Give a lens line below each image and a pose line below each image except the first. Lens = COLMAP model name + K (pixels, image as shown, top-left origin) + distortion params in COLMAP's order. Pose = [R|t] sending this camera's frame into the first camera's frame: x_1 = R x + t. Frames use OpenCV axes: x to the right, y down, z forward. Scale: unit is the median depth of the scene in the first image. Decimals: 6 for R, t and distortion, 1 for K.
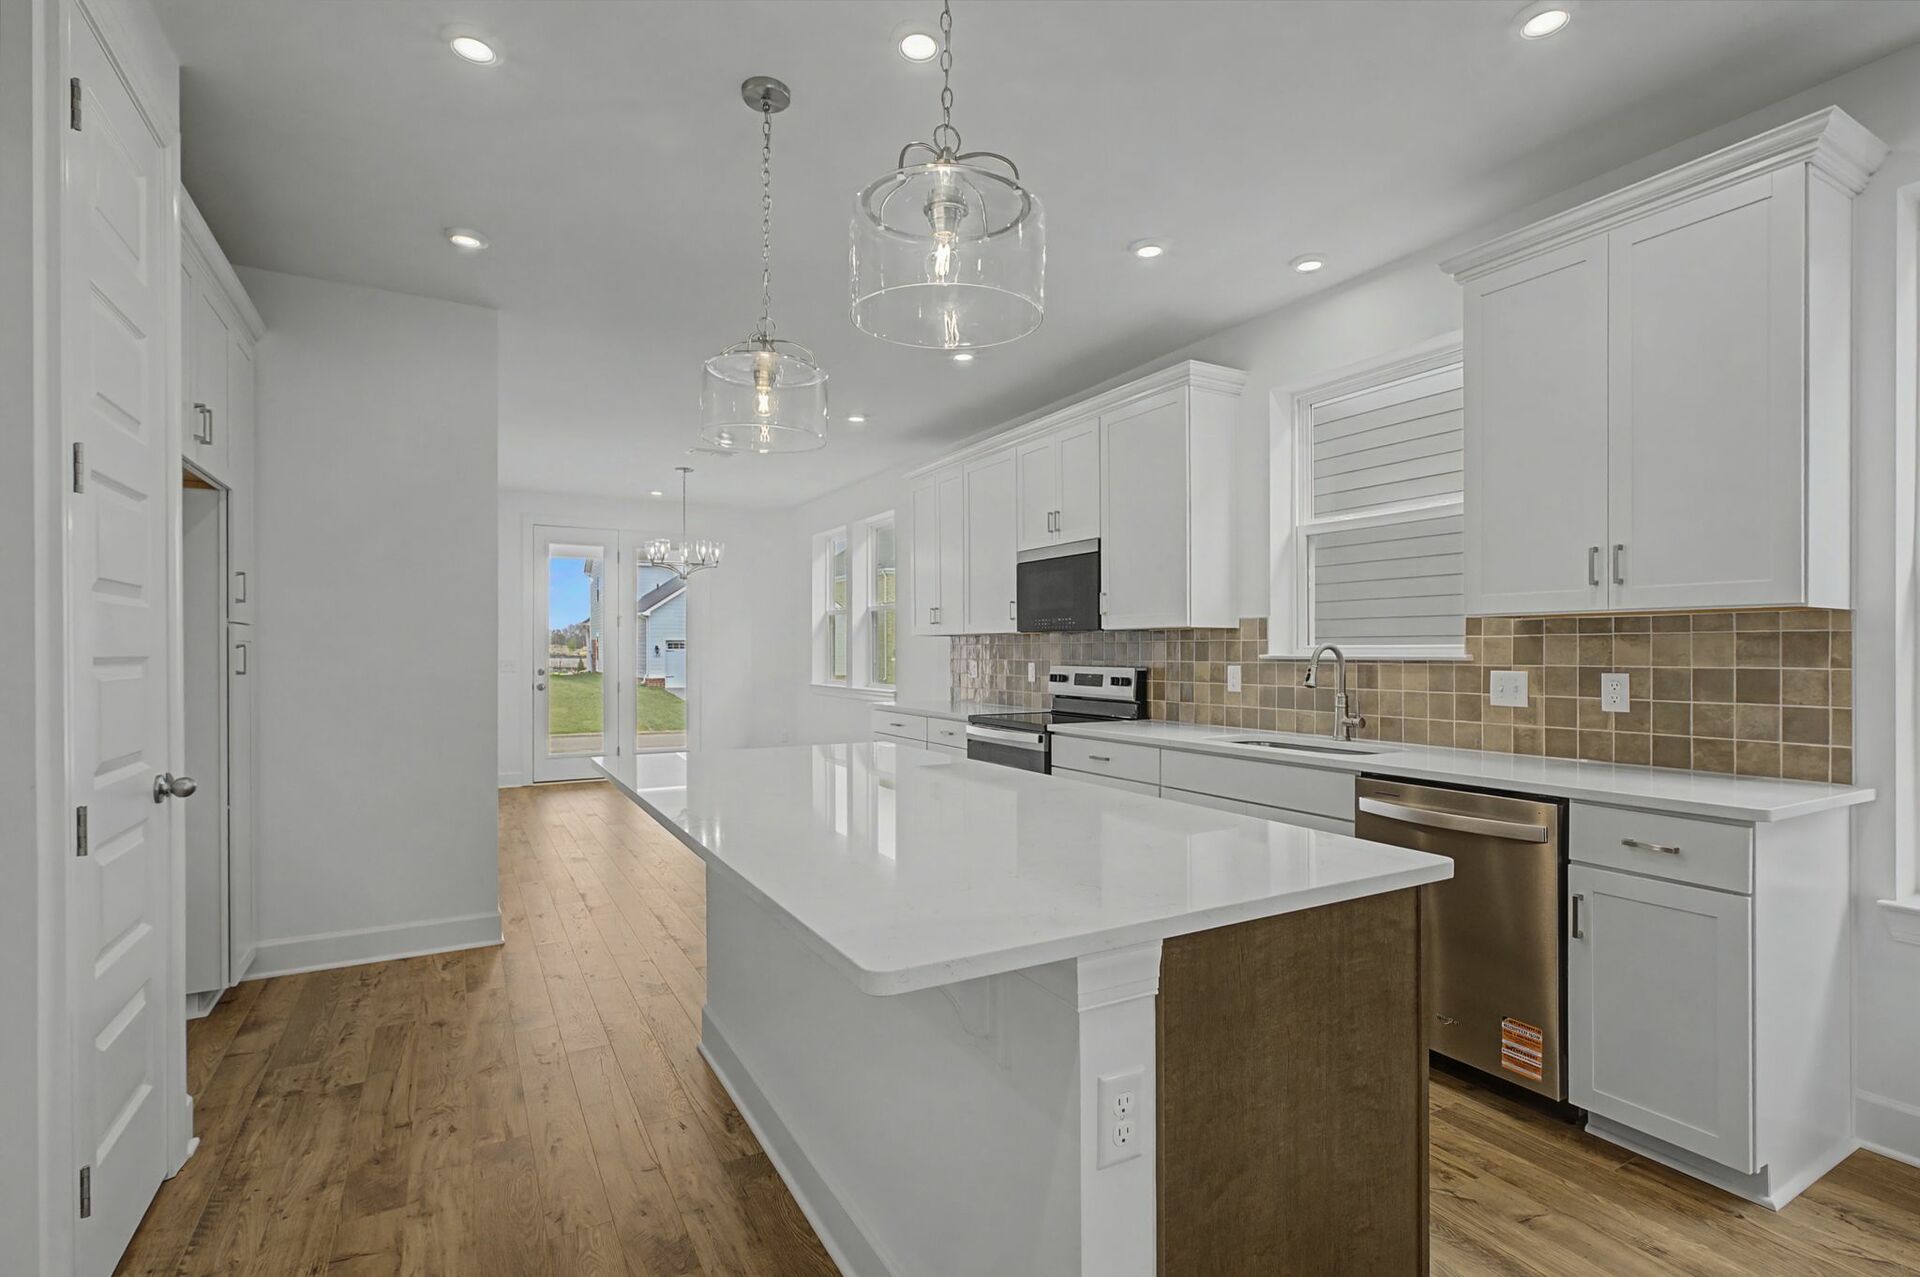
lens RADIAL K [[840.2, 0, 960.1], [0, 840.2, 649.5], [0, 0, 1]] dist [-0.001662, 0.000434]
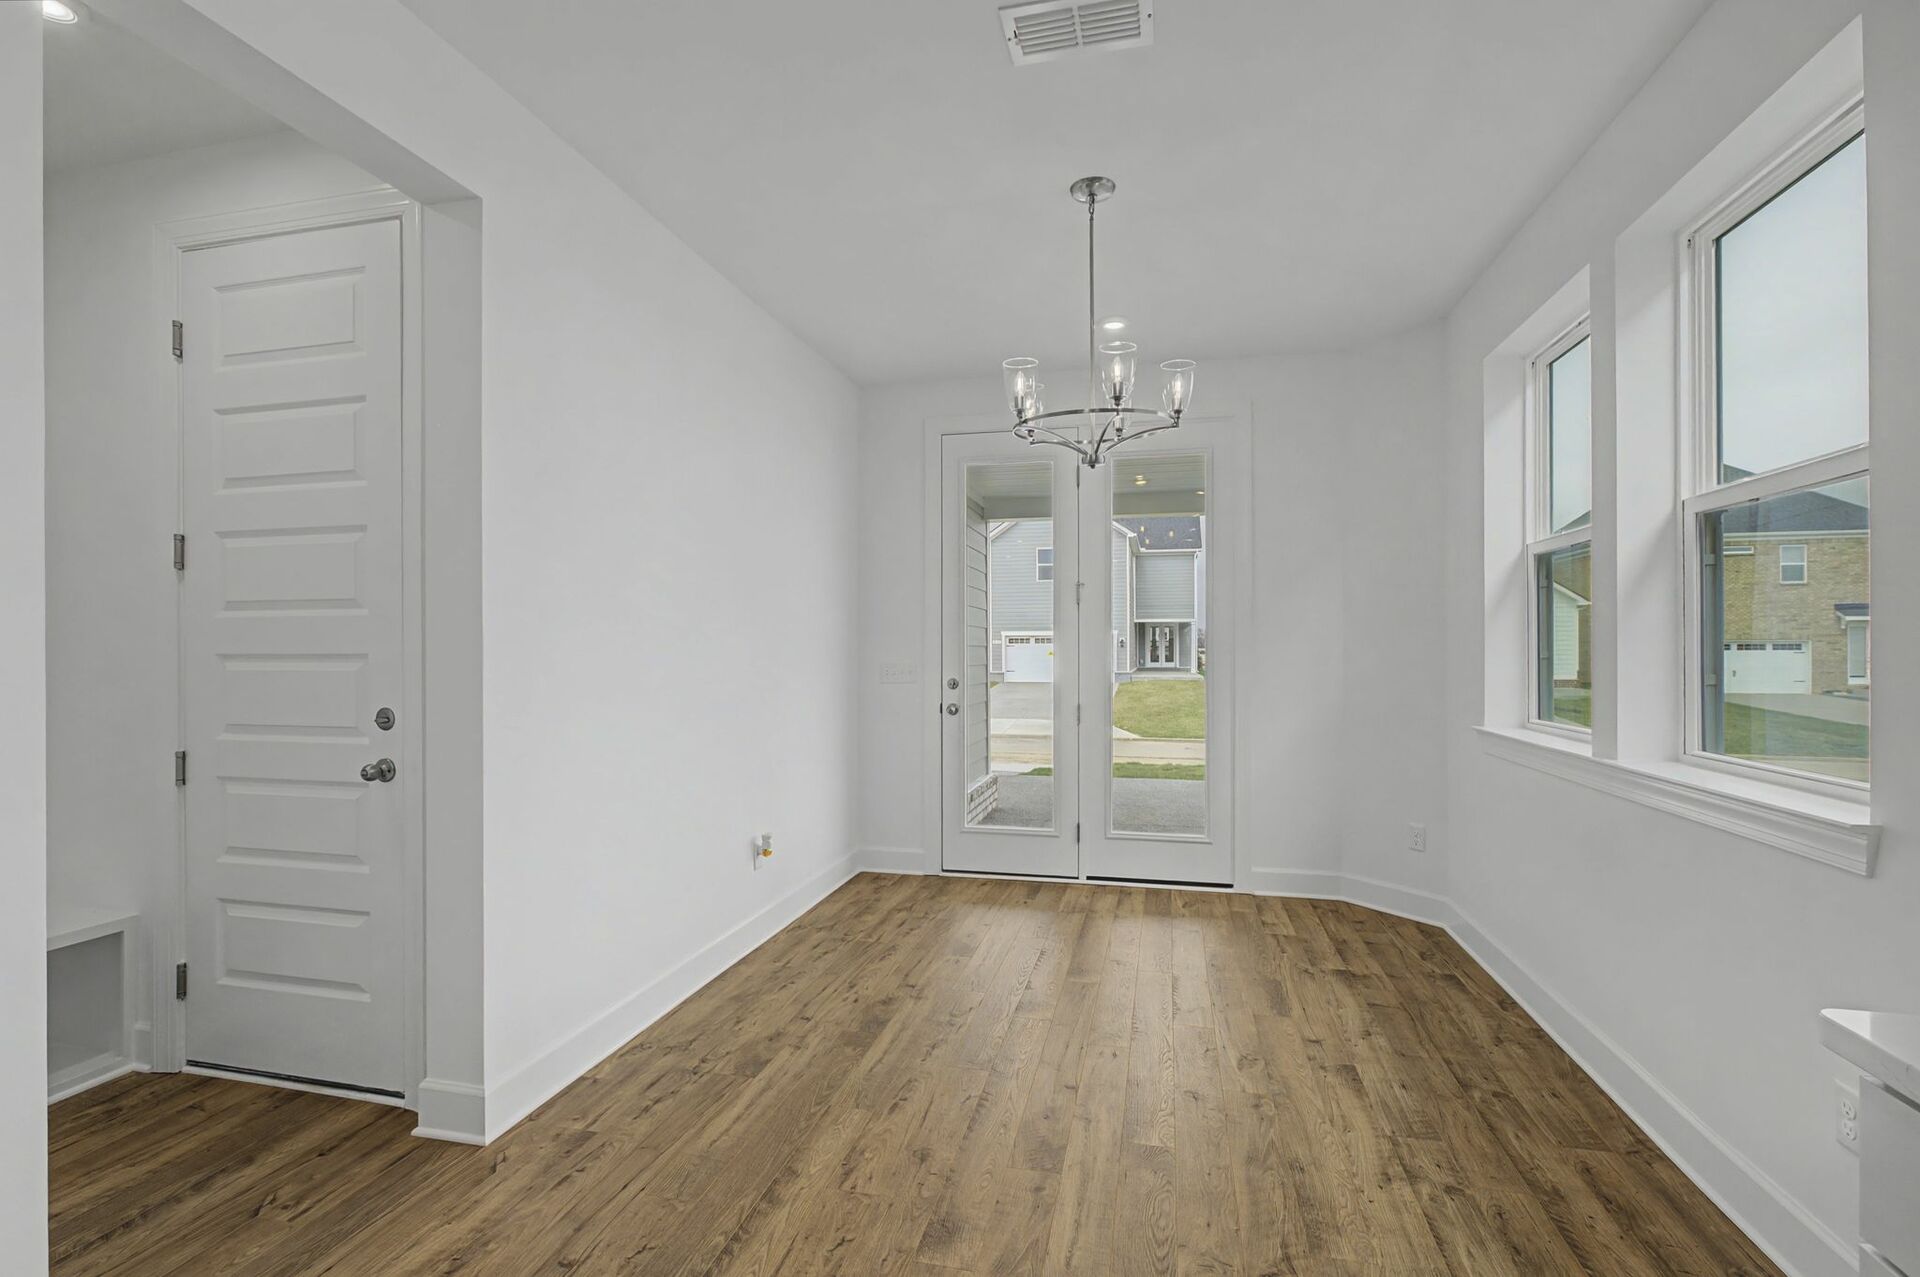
lens RADIAL K [[840.2, 0, 972.0], [0, 840.2, 644.7], [0, 0, 1]] dist [-0.001662, 0.000434]
pose [[0.729746, -0.000948, -0.683718, -0.086310], [0.000978, 0.999999, -0.000343, -0.000307], [0.683718, -0.000418, 0.729746, 0.578011]]
